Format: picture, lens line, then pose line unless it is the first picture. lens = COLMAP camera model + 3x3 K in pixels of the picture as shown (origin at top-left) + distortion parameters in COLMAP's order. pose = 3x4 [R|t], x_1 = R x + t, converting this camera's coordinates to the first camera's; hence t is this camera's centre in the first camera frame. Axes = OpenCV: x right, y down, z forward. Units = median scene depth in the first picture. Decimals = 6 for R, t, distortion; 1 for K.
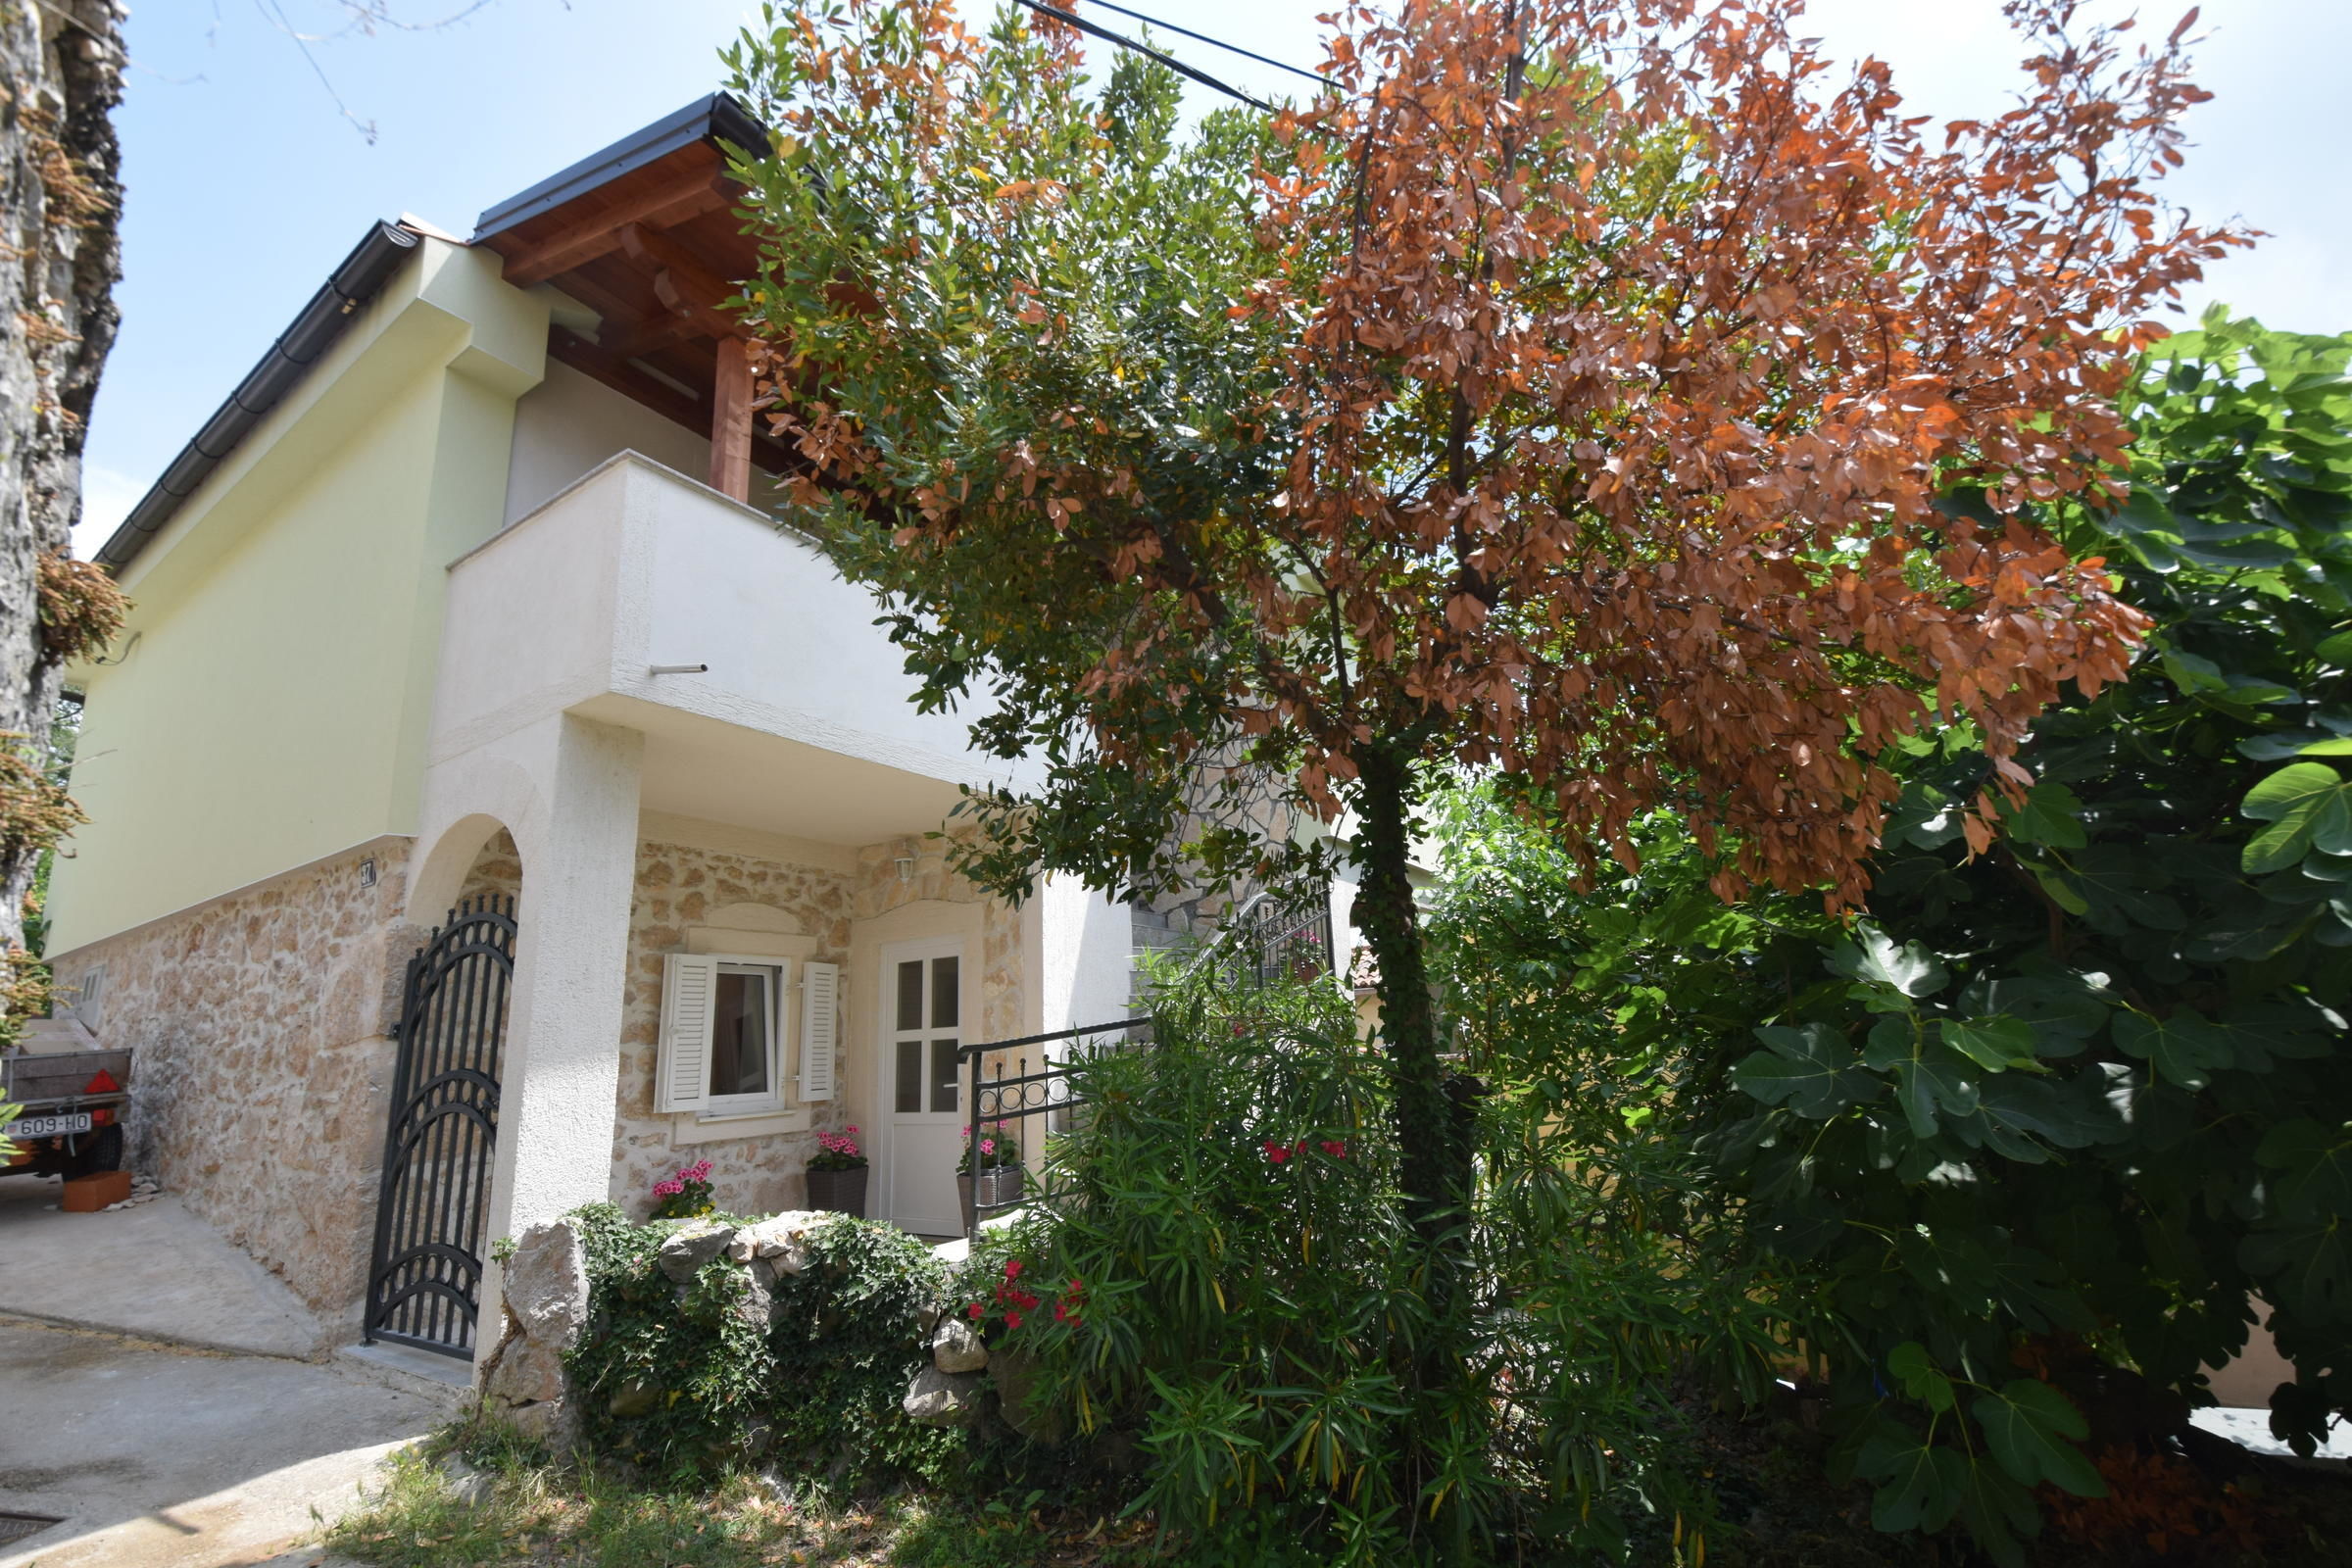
lens RADIAL K [[1036.7, 0, 1171.8], [0, 1036.7, 786.9], [0, 0, 1]] dist [0.000266, -0.001662]
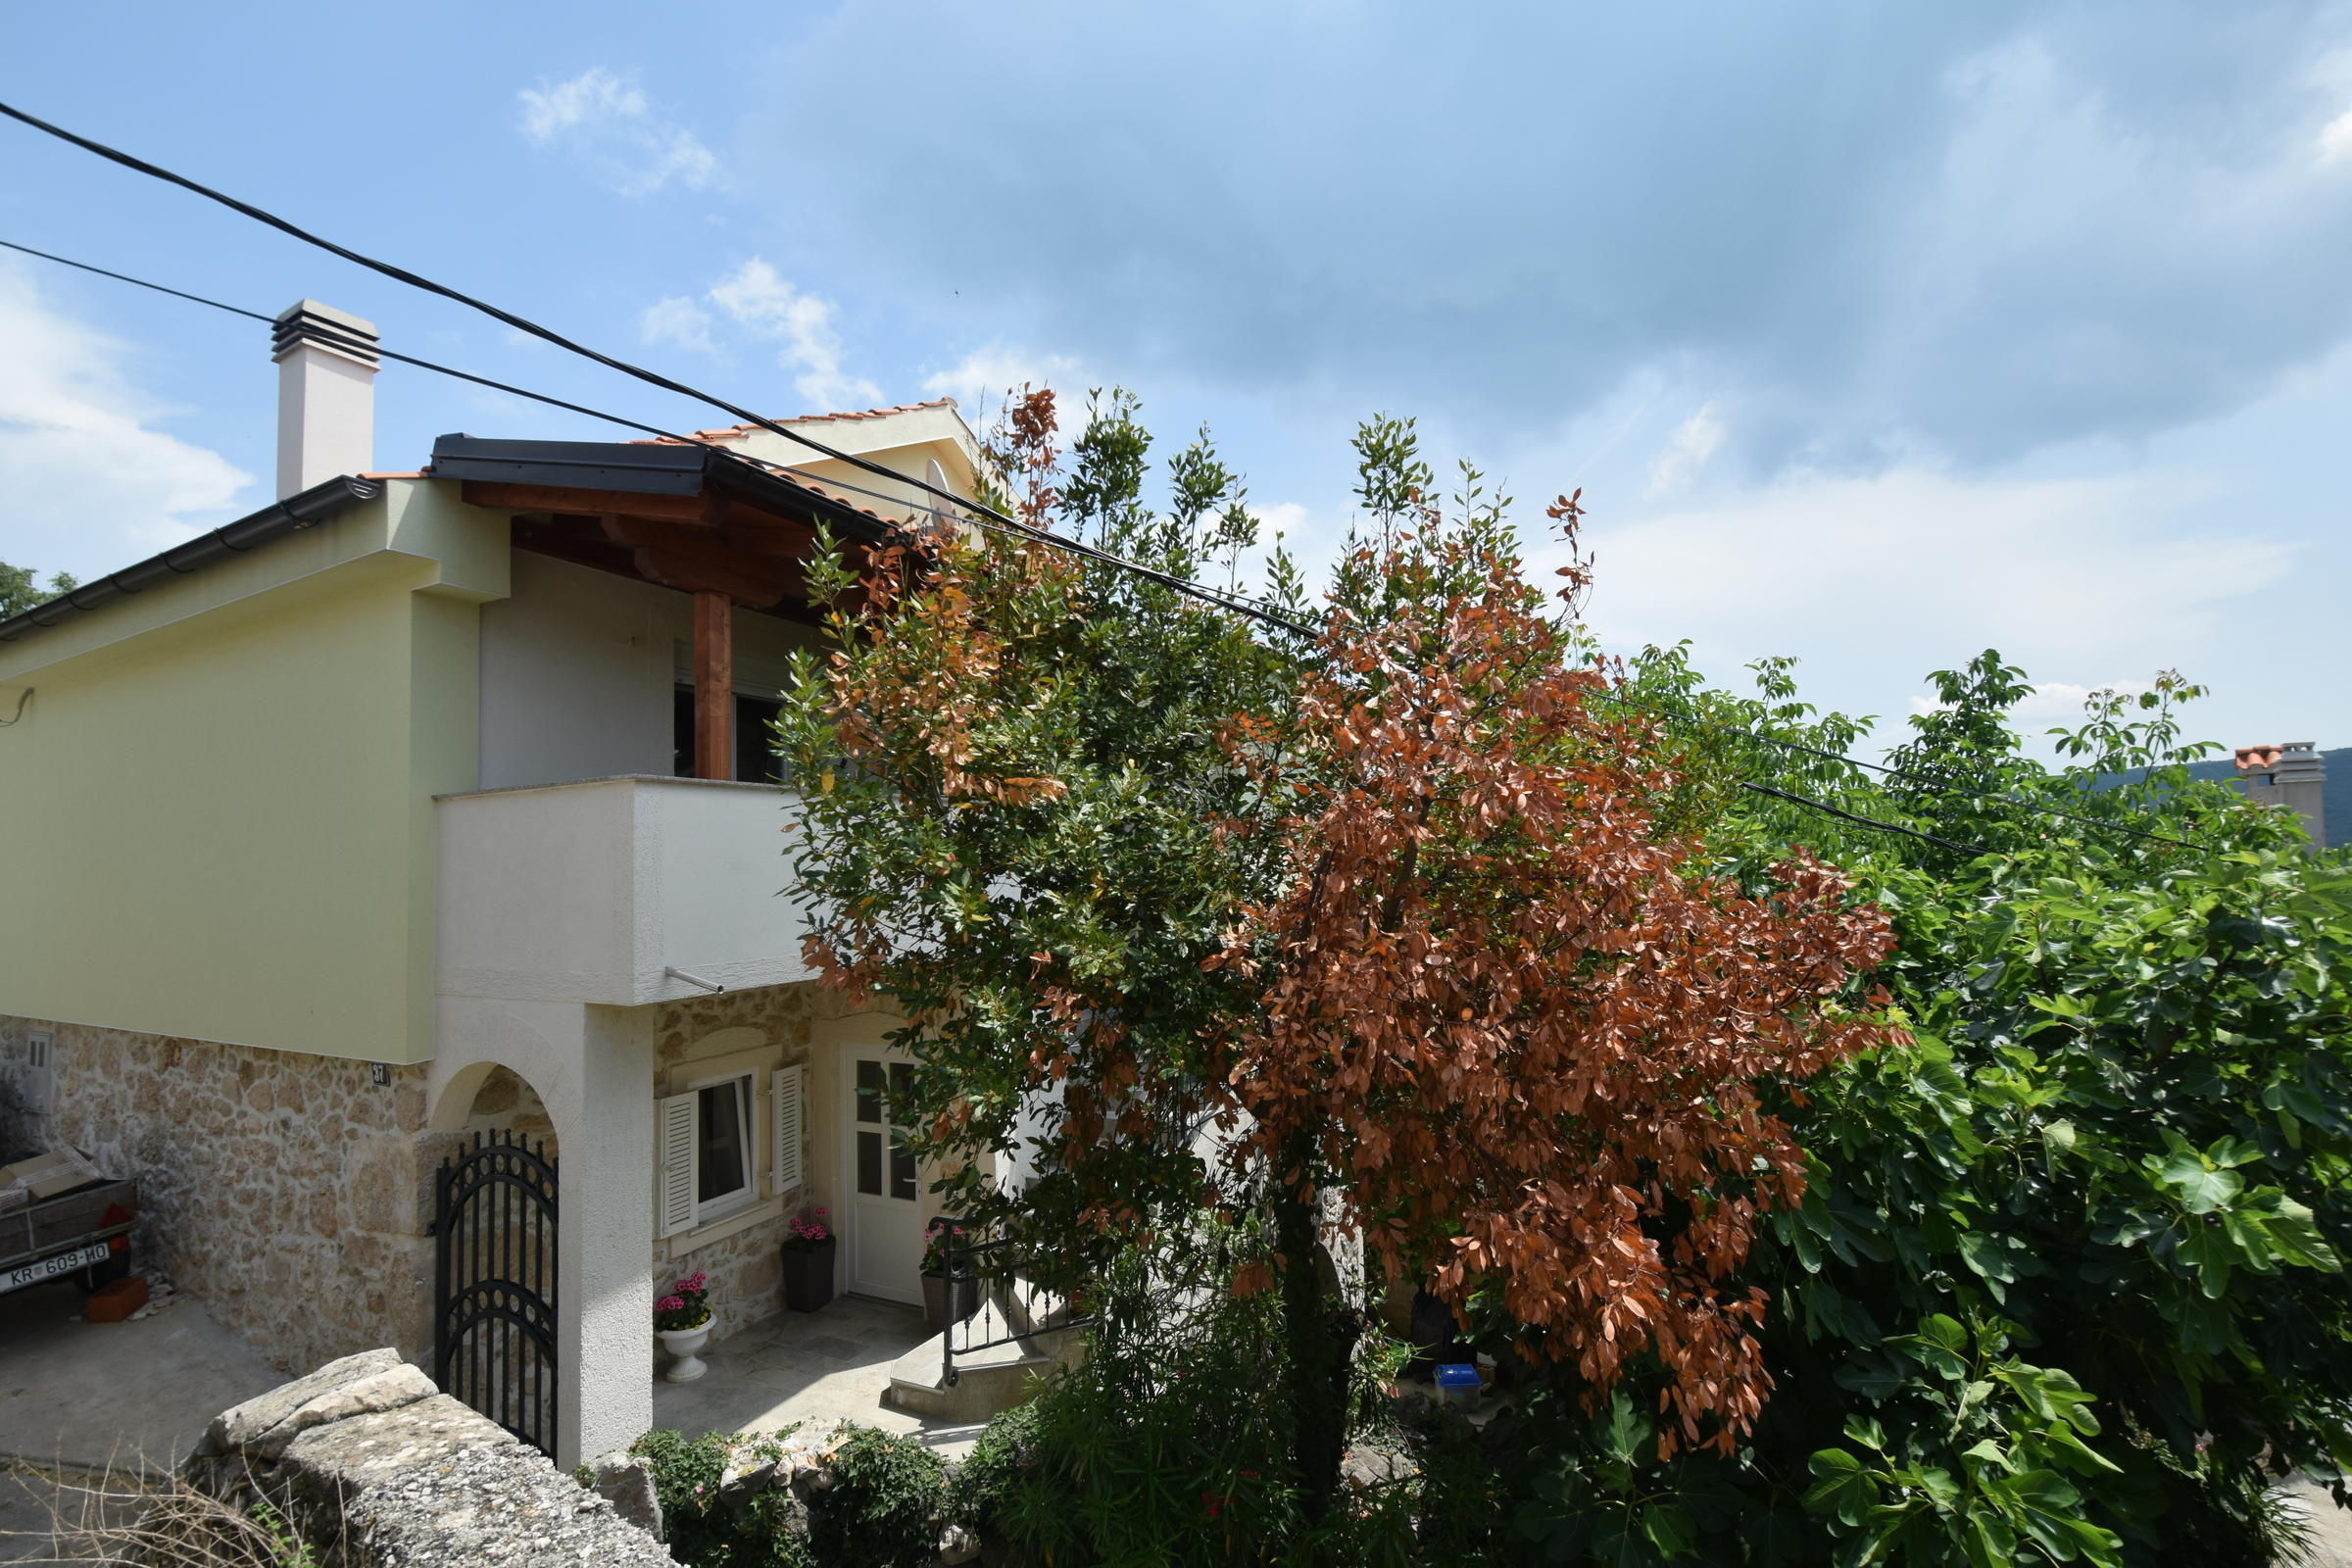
lens RADIAL K [[1036.7, 0, 1177.1], [0, 1036.7, 786.3], [0, 0, 1]] dist [0.000266, -0.001662]
pose [[0.994856, 0.014377, 0.100270, -0.049578], [-0.030032, 0.987233, 0.156424, -0.423722], [-0.096741, -0.158630, 0.982587, -0.117864]]
